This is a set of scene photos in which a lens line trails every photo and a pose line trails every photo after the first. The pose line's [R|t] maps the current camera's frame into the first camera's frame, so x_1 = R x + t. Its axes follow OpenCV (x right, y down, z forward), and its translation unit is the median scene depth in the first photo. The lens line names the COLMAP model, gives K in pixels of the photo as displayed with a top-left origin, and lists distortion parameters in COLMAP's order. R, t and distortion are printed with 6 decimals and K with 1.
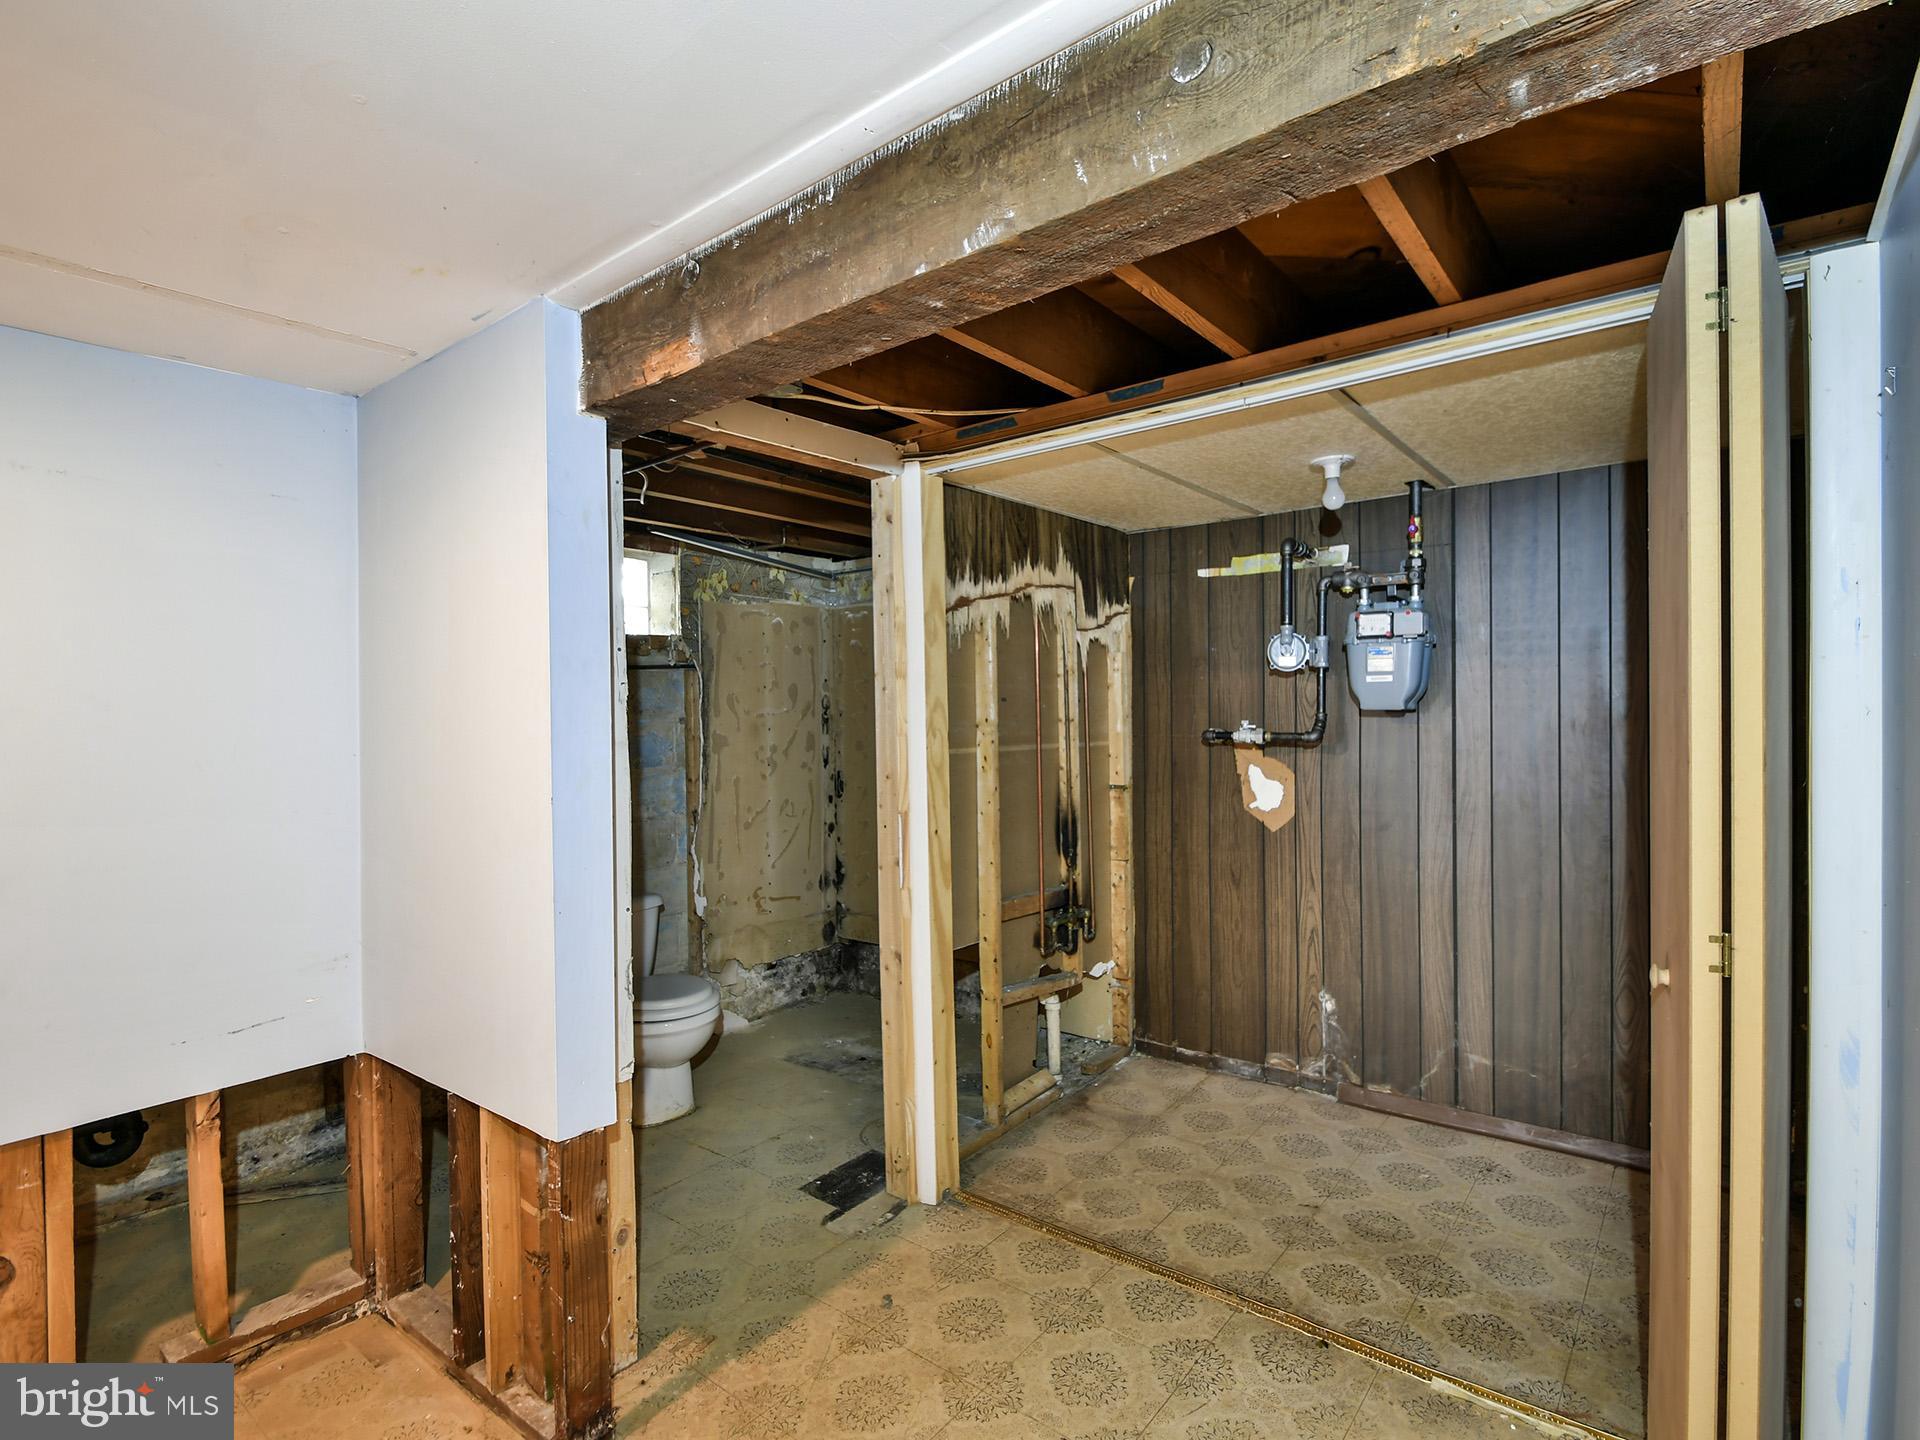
lens RADIAL K [[936.8, 0, 988.5], [0, 936.8, 722.9], [0, 0, 1]] dist [0.021888, -0.023994]
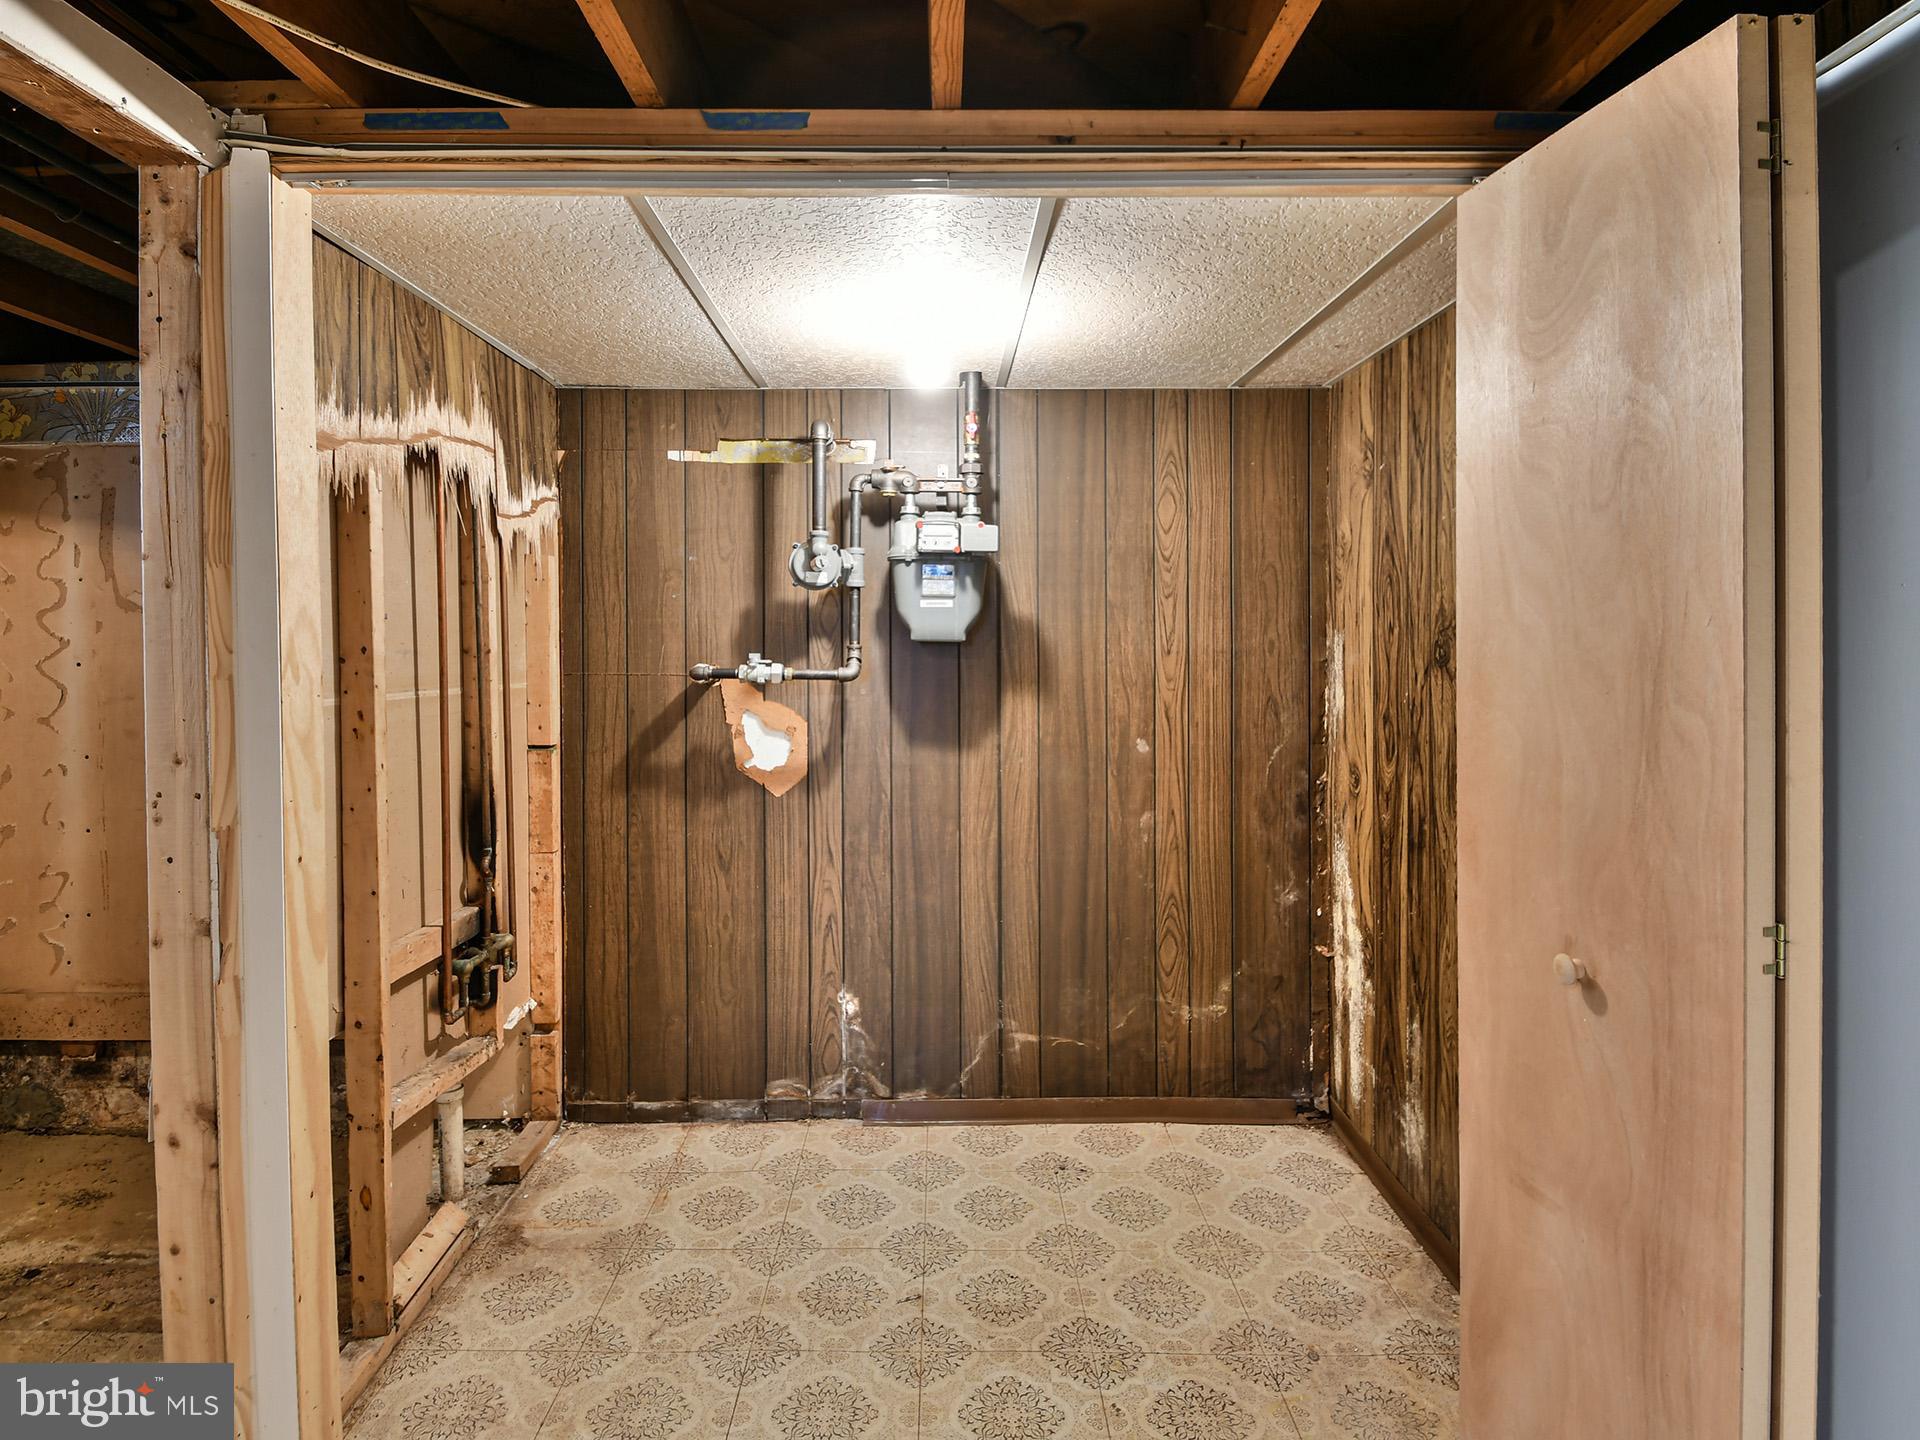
lens RADIAL K [[968.2, 0, 938.3], [0, 968.2, 648.5], [0, 0, 1]] dist [0.000160, 0.000103]
pose [[0.771289, 0.009369, 0.636416, -0.109474], [-0.005332, 0.999952, -0.008259, -0.000916], [-0.636463, 0.002976, 0.771302, 0.302775]]
